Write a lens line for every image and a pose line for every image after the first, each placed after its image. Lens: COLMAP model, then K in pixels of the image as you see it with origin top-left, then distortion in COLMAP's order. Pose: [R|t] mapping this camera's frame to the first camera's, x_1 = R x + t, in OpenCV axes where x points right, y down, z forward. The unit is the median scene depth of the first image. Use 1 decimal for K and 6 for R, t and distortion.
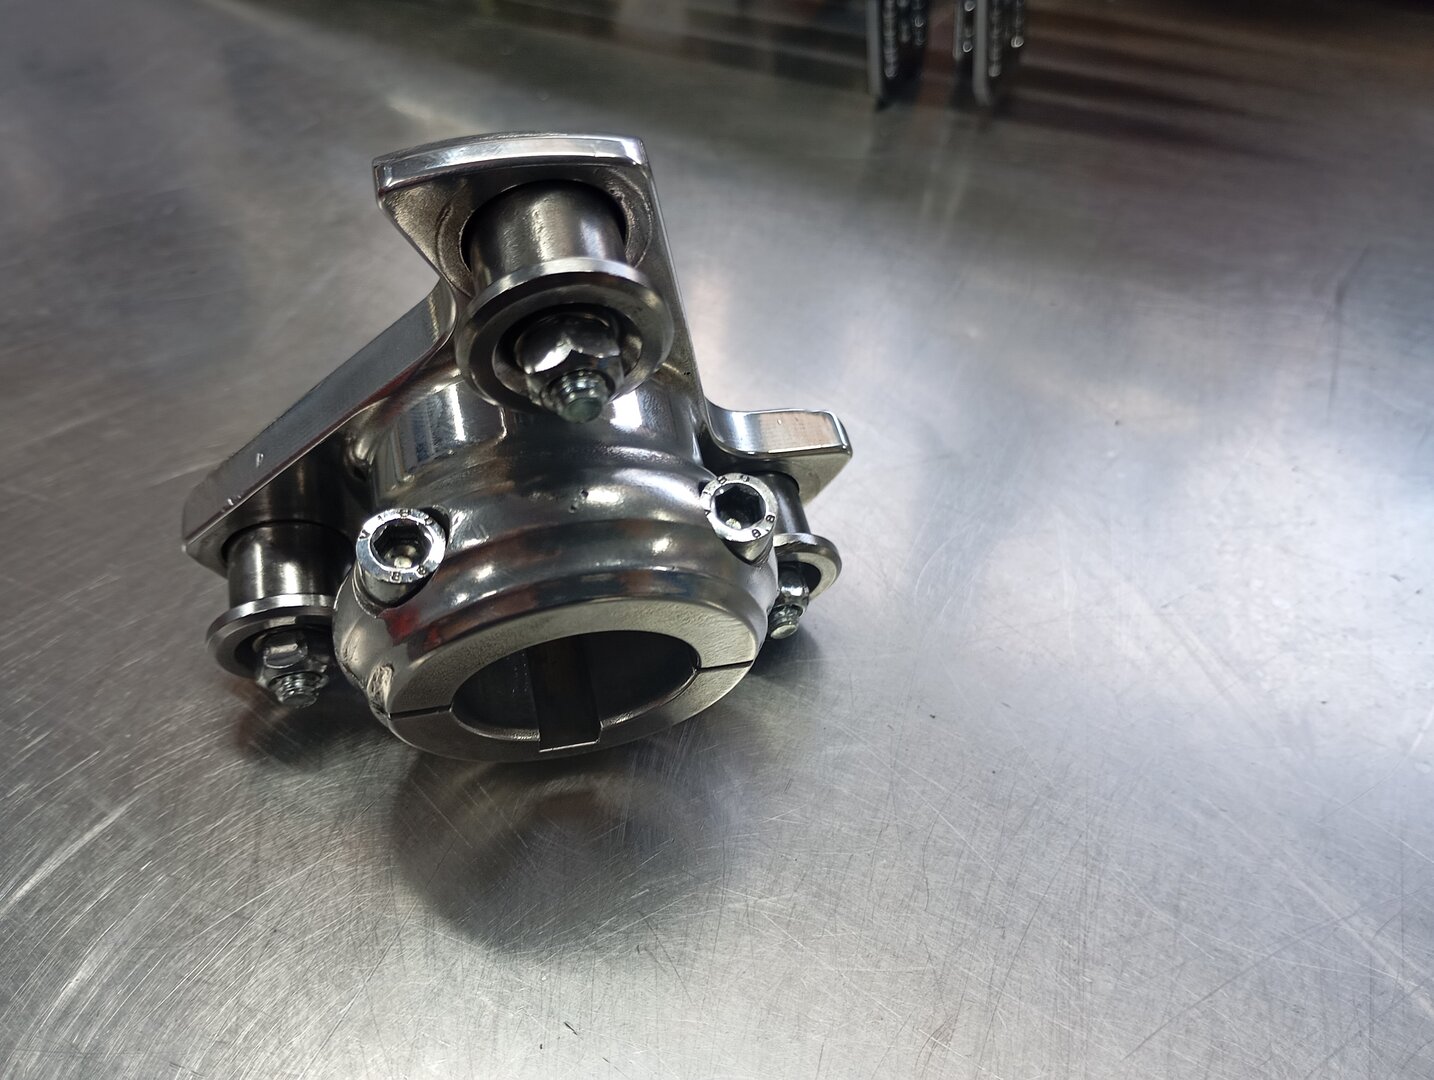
lens RADIAL K [[1212.2, 0, 677.5], [0, 1212.2, 542.8], [0, 0, 1]] dist [0.071050, -0.104534]
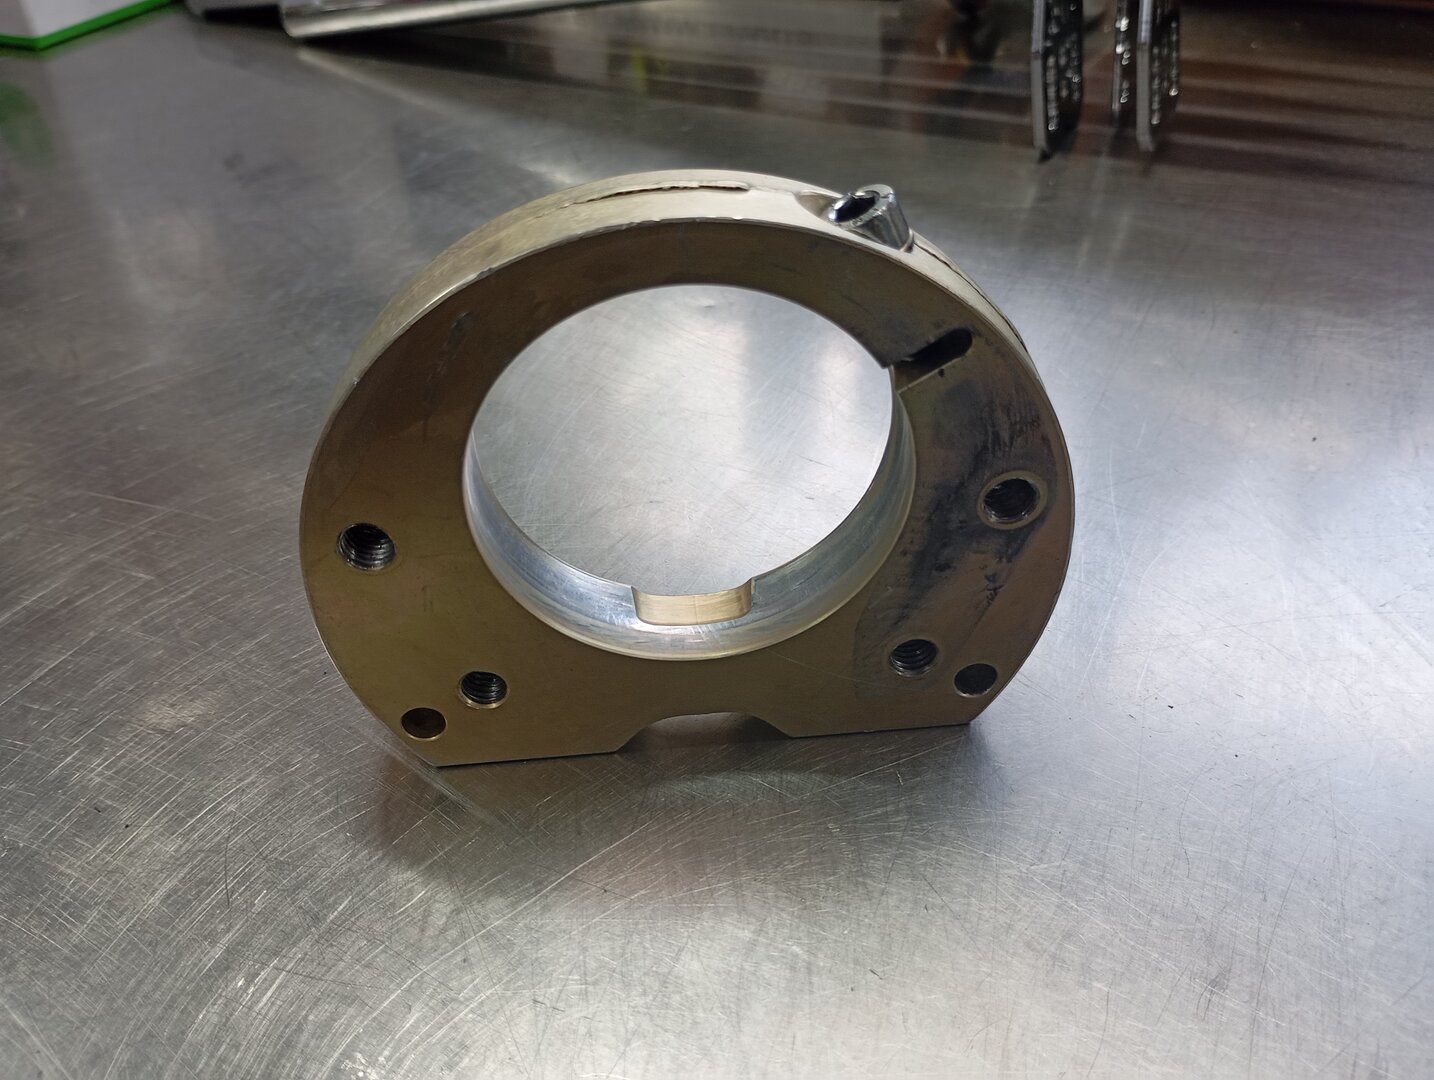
lens RADIAL K [[1212.2, 0, 688.7], [0, 1212.2, 536.0], [0, 0, 1]] dist [0.071050, -0.104534]
pose [[0.996229, -0.027012, -0.082446, -0.110413], [0.022416, 0.998170, -0.056171, 0.038889], [0.083812, 0.054111, 0.995011, -0.107738]]
